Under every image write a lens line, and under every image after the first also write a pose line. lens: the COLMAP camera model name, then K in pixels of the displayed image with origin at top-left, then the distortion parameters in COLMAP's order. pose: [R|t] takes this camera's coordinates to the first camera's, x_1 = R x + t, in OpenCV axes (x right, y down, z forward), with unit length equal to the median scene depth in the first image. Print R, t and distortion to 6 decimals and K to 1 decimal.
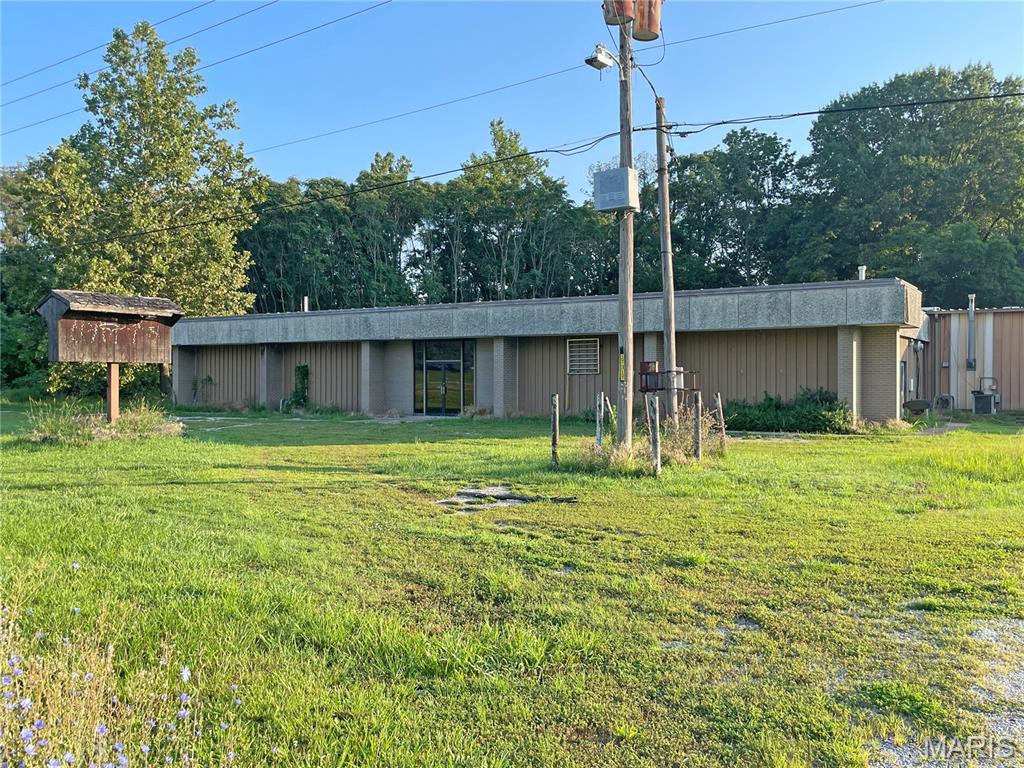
lens RADIAL K [[858.1, 0, 512.0], [0, 858.1, 384.0], [0, 0, 1]] dist [0.082475, -0.110940]
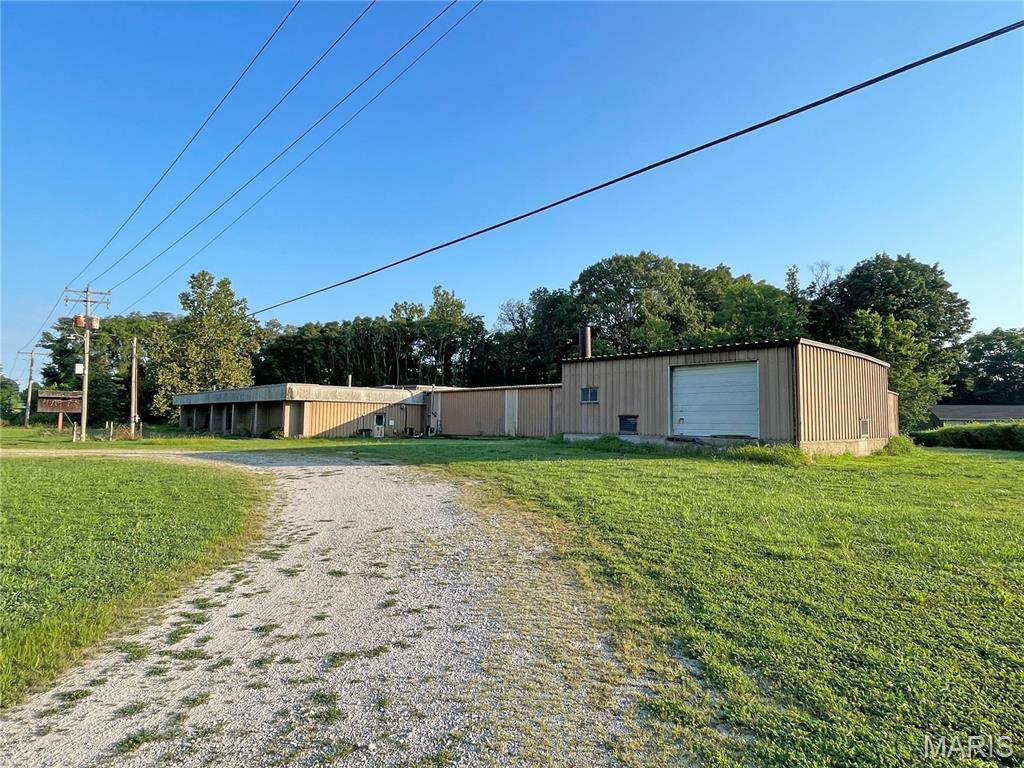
lens RADIAL K [[570.1, 0, 512.0], [0, 570.1, 384.0], [0, 0, 1]] dist [0.015103, 0.000389]
pose [[0.971116, -0.005579, -0.238543, 0.925963], [-0.011501, 0.997470, -0.070149, 0.000147], [0.238331, 0.070867, 0.968595, -0.367255]]
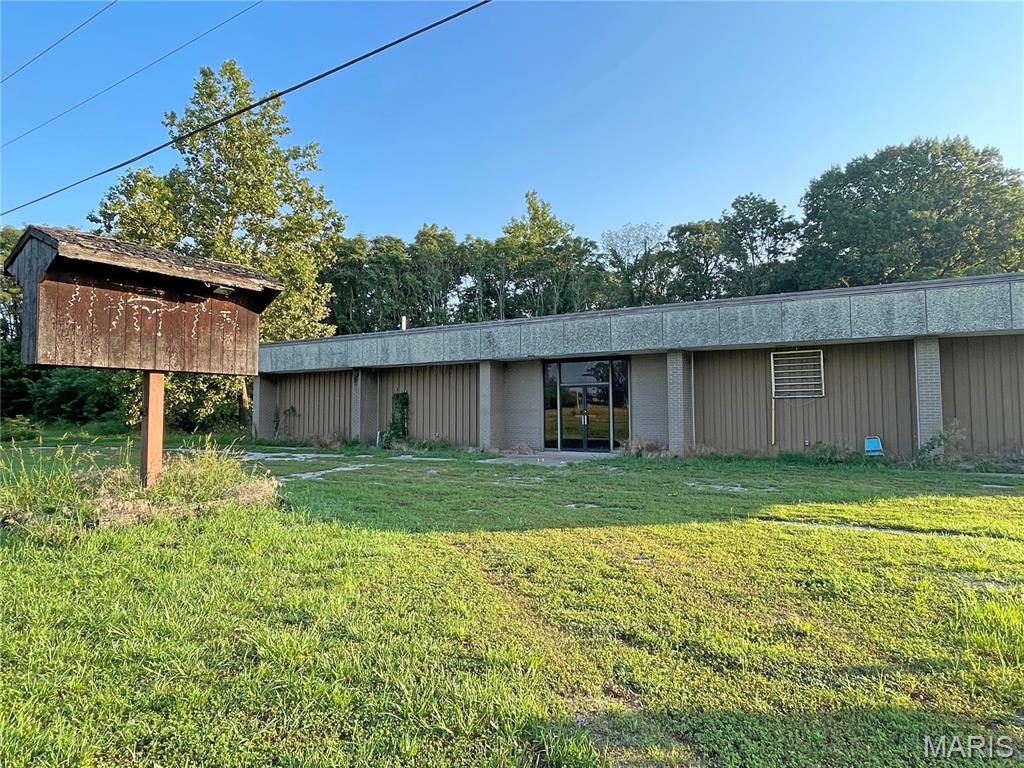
lens RADIAL K [[626.4, 0, 512.0], [0, 626.4, 384.0], [0, 0, 1]] dist [-0.001814, -0.002640]
pose [[0.999698, -0.004797, 0.024087, -0.134692], [0.006063, 0.998587, -0.052795, 0.003368], [-0.023800, 0.052925, 0.998315, 0.333333]]
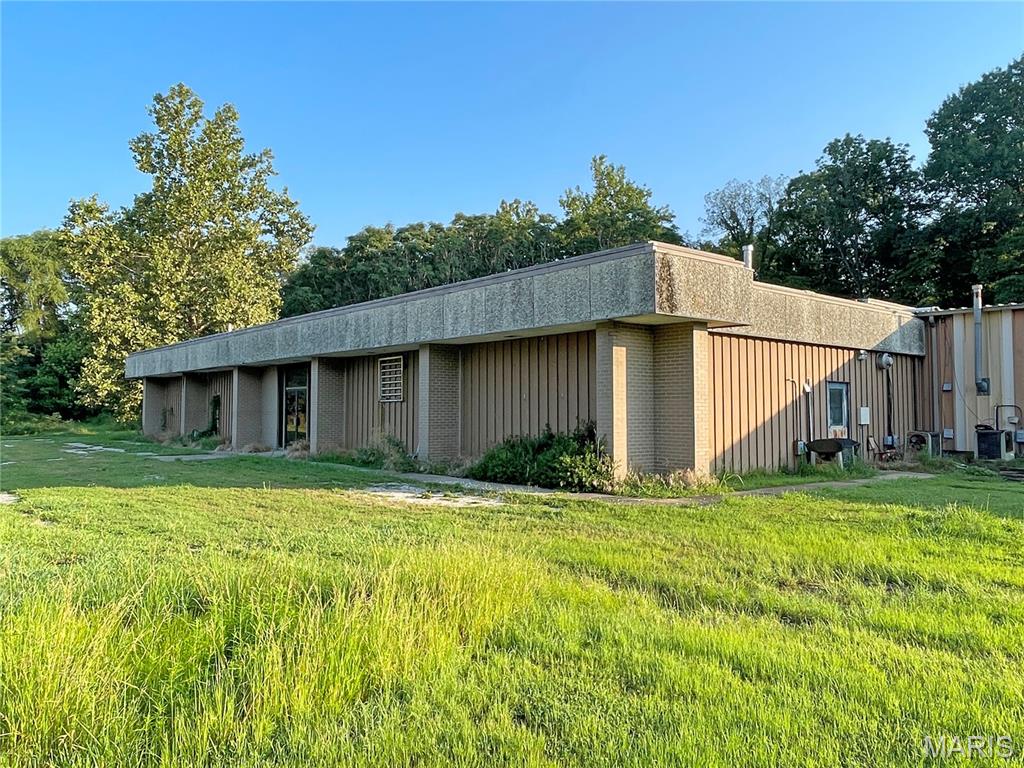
lens RADIAL K [[759.4, 0, 512.0], [0, 759.4, 384.0], [0, 0, 1]] dist [0.003715, -0.000687]
pose [[0.957276, -0.011480, -0.288947, 0.289667], [-0.000941, 0.999083, -0.042811, 0.001419], [0.289173, 0.041254, 0.956387, 0.264990]]
